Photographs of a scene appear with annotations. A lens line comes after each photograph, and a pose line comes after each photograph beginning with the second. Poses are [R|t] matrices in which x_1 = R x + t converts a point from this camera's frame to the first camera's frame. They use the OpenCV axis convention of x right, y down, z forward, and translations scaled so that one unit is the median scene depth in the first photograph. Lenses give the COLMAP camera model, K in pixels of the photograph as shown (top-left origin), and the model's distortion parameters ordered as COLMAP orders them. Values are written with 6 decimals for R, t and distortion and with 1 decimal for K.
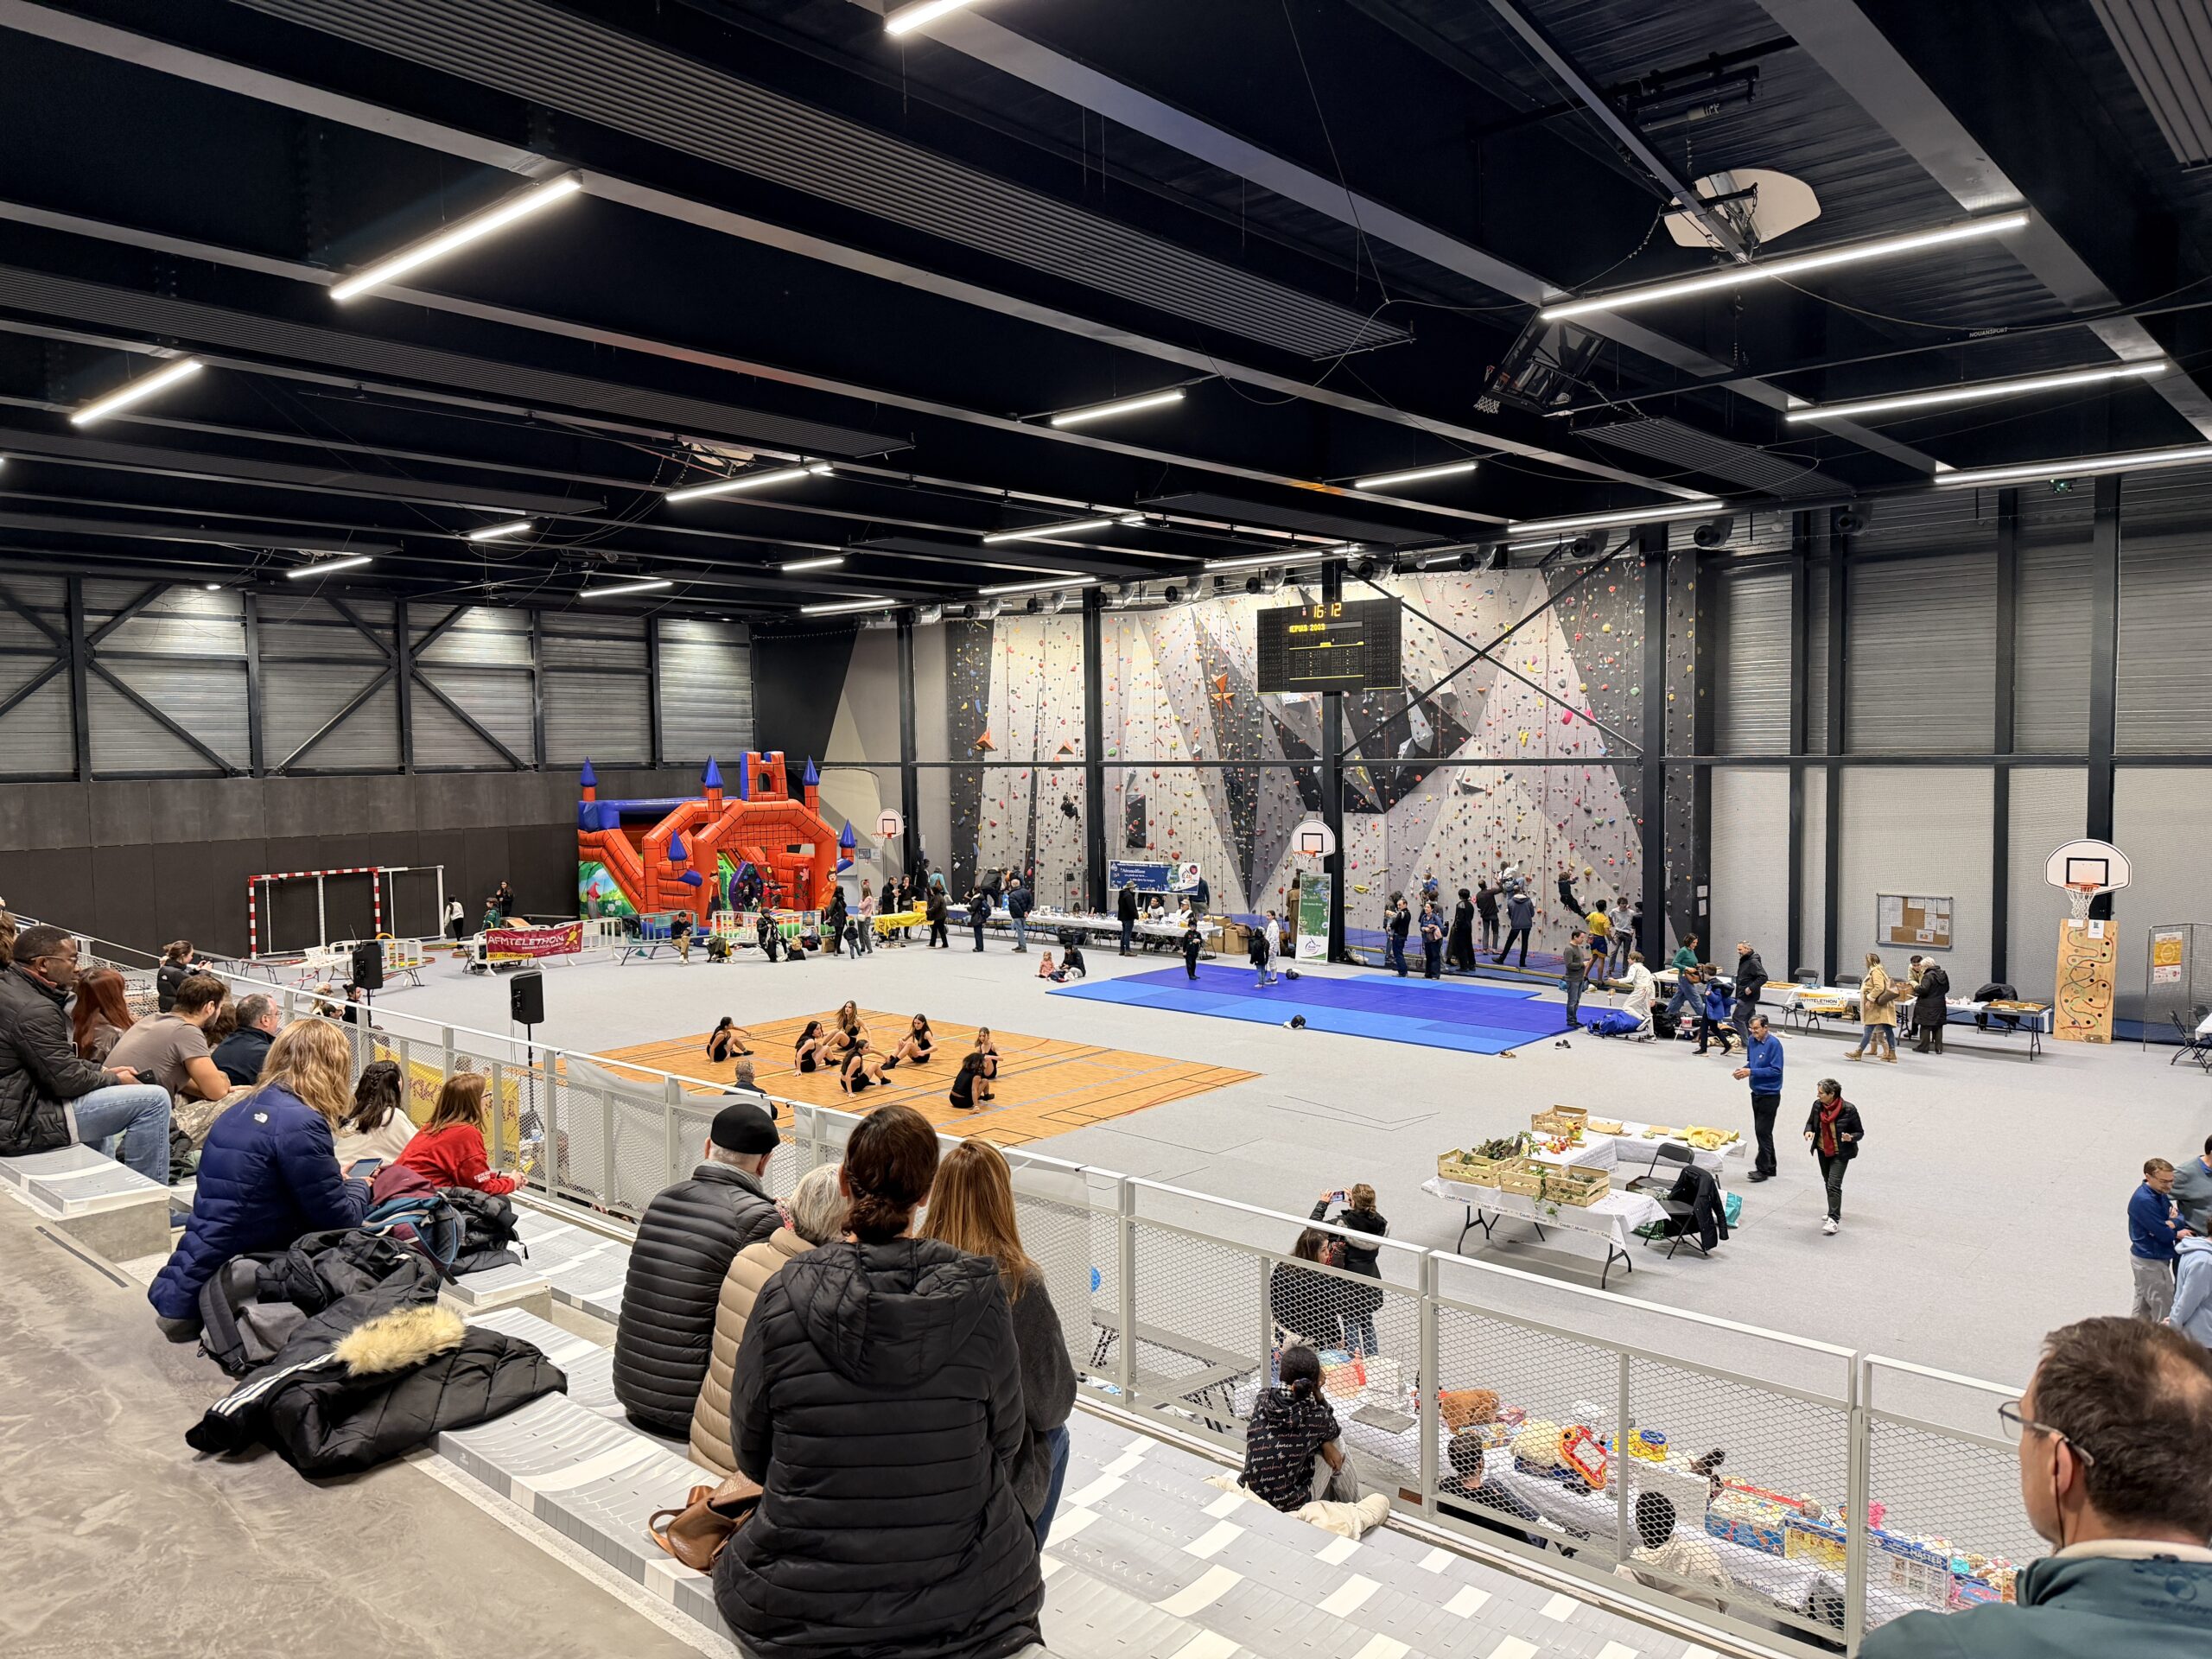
lens RADIAL K [[1540.1, 0, 1106.0], [0, 1540.1, 829.5], [0, 0, 1]] dist [0.092508, -0.128892]
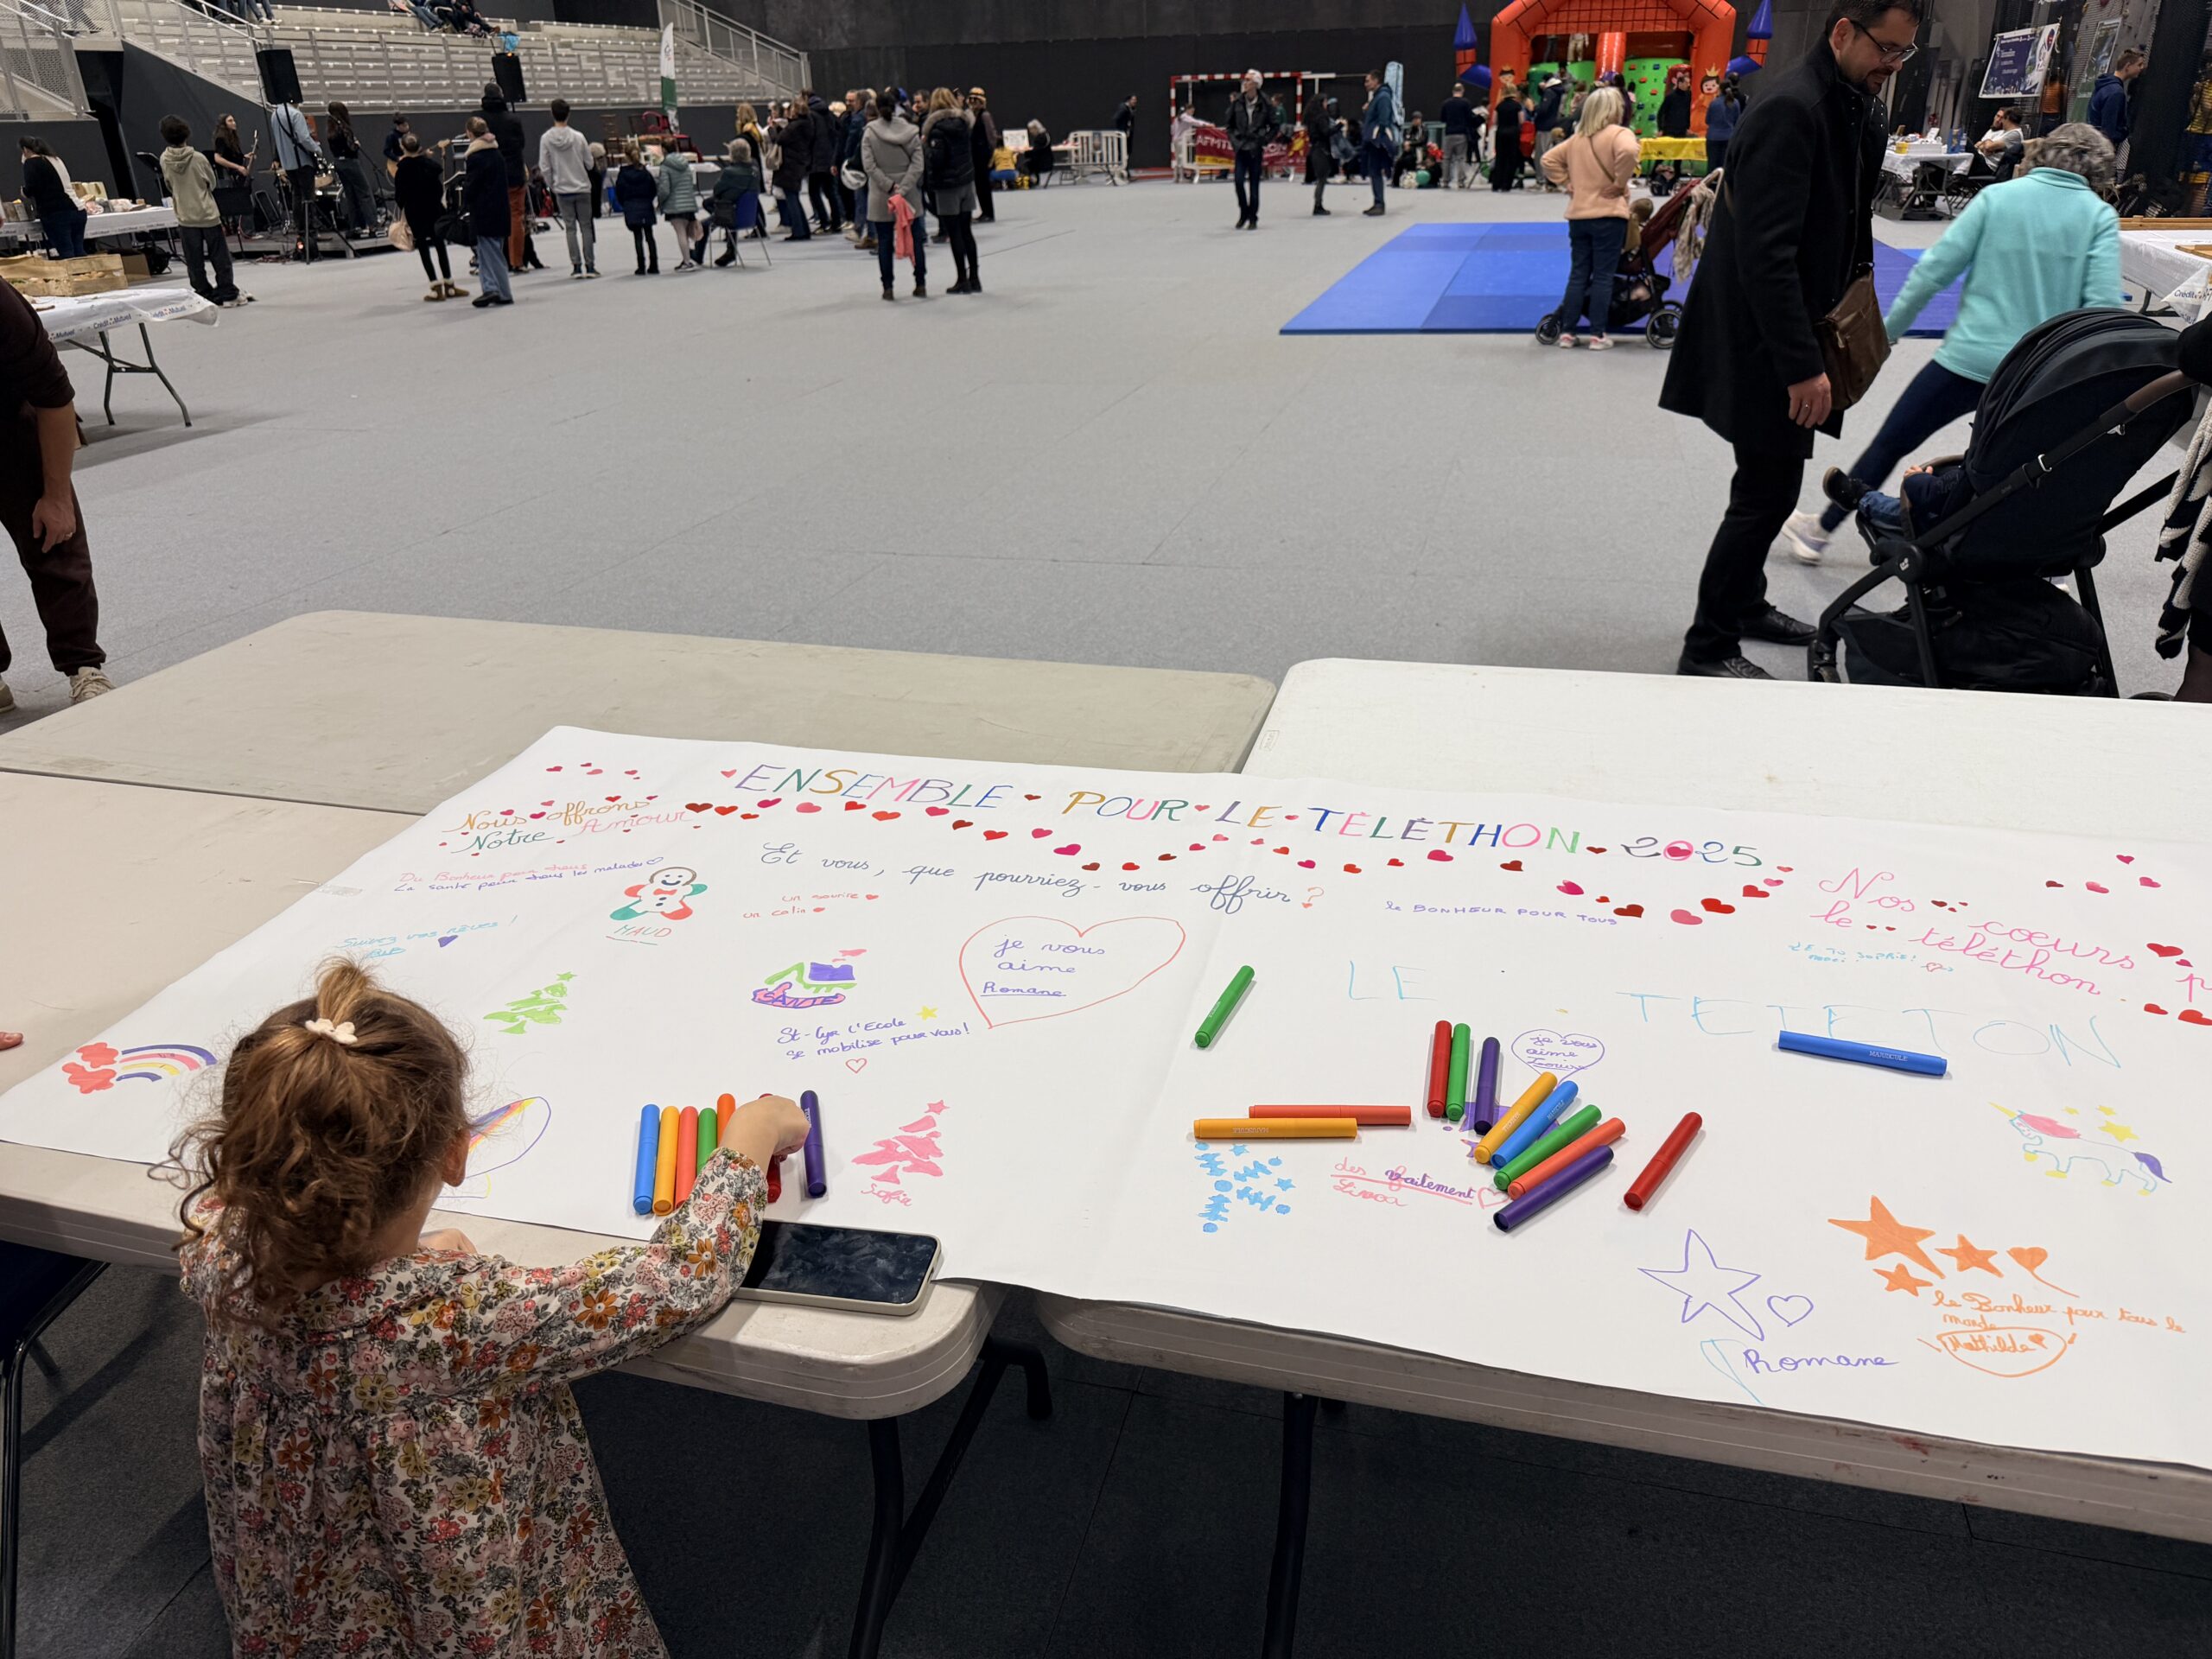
lens RADIAL K [[1540.1, 0, 1106.0], [0, 1540.1, 829.5], [0, 0, 1]] dist [0.092508, -0.128892]
pose [[0.426975, 0.381253, -0.819962, 0.410072], [-0.028180, 0.911944, 0.409347, 0.057042], [0.903824, -0.151674, 0.400121, 0.457721]]
